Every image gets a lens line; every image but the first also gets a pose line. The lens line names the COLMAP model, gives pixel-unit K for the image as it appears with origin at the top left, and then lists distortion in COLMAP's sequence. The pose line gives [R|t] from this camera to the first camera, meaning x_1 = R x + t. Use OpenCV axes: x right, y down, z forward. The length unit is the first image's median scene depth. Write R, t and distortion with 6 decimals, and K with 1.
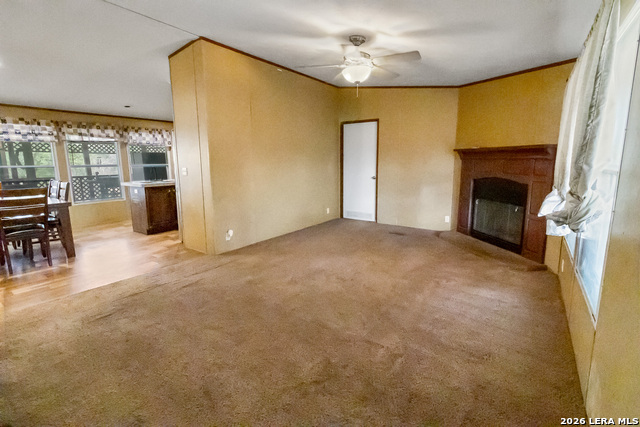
lens RADIAL K [[293.3, 0, 324.3], [0, 293.3, 205.5], [0, 0, 1]] dist [0.002223, 0.000195]
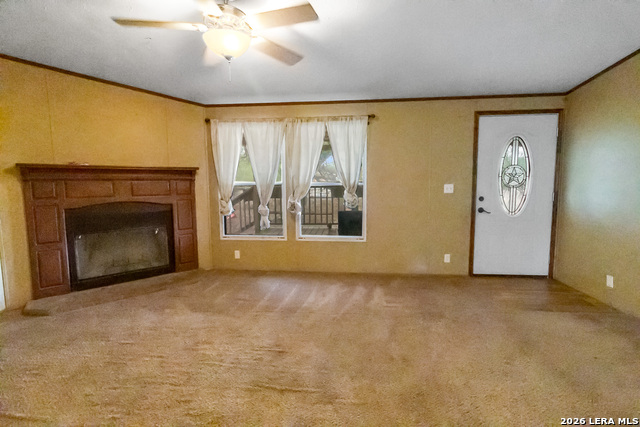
lens RADIAL K [[293.3, 0, 324.3], [0, 293.3, 205.5], [0, 0, 1]] dist [0.002223, 0.000195]
pose [[-0.500206, -0.063647, 0.863564, -0.455949], [0.139997, 0.978230, 0.153190, -0.141791], [-0.854514, 0.197523, -0.480406, 0.985048]]
